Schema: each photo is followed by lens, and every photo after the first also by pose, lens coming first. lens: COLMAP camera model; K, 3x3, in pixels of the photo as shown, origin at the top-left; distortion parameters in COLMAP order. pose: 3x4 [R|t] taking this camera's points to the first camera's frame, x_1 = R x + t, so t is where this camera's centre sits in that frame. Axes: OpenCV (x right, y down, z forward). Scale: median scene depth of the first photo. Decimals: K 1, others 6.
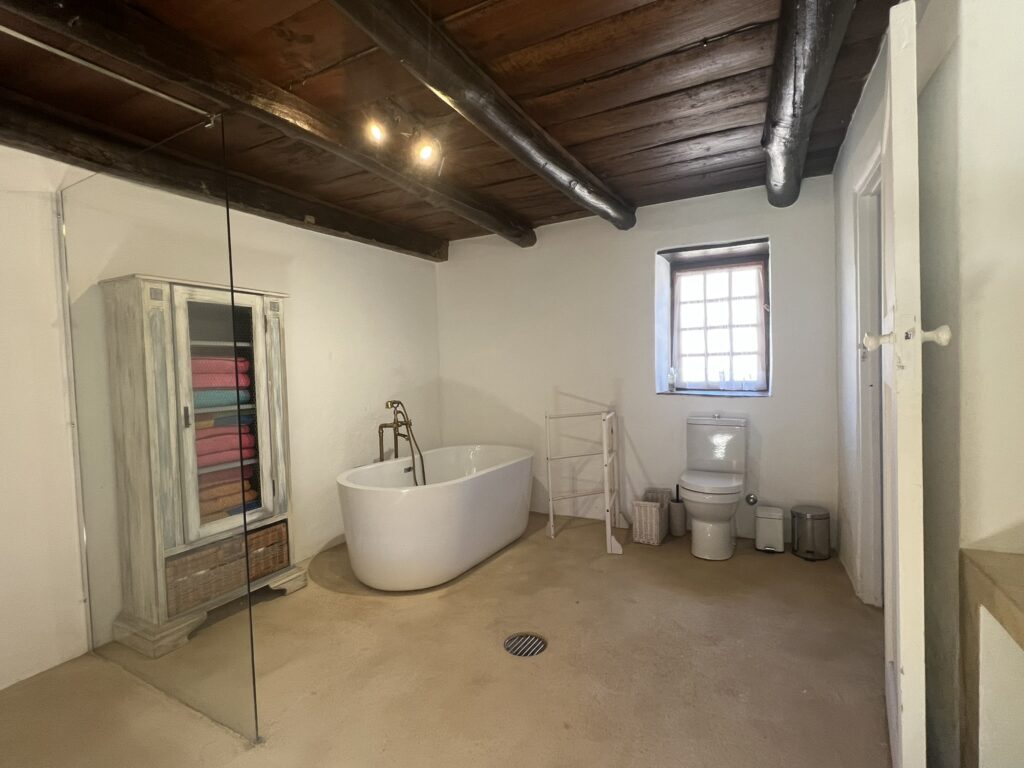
lens RADIAL K [[487.4, 0, 512.7], [0, 487.4, 379.3], [0, 0, 1]] dist [-0.000352, -0.000412]
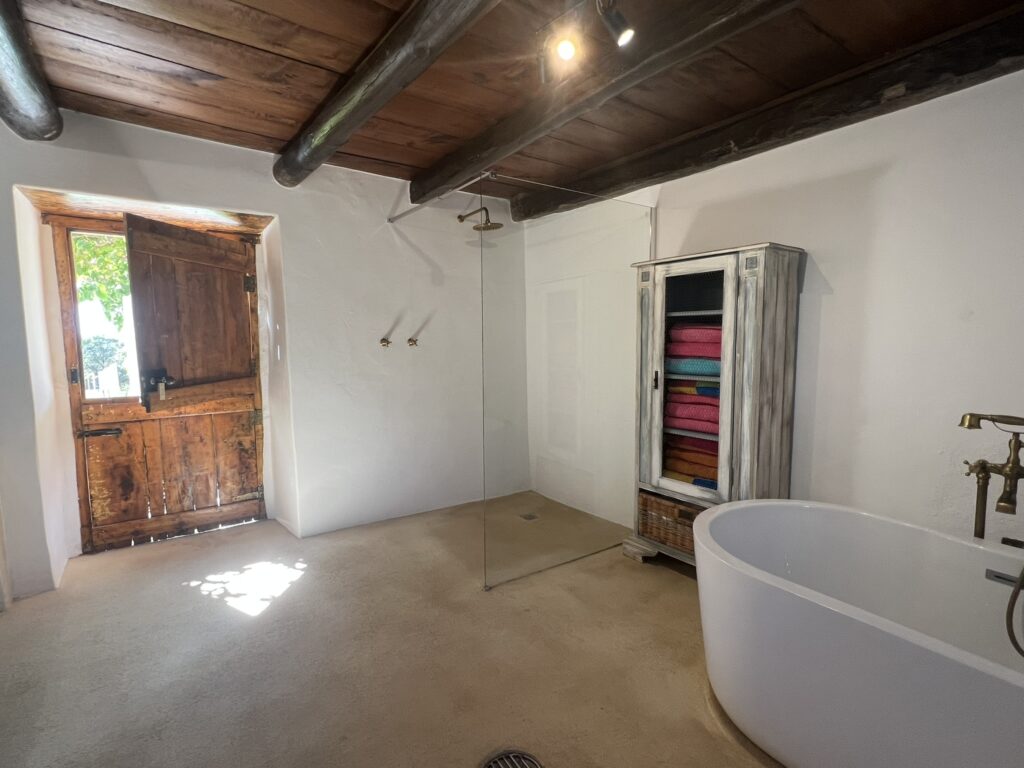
lens RADIAL K [[487.4, 0, 514.8], [0, 487.4, 389.0], [0, 0, 1]] dist [-0.000352, -0.000412]
pose [[-0.423968, 0.115165, -0.898325, 0.497429], [-0.012587, 0.991037, 0.132991, -0.049359], [0.905590, 0.067691, -0.418719, 1.139047]]
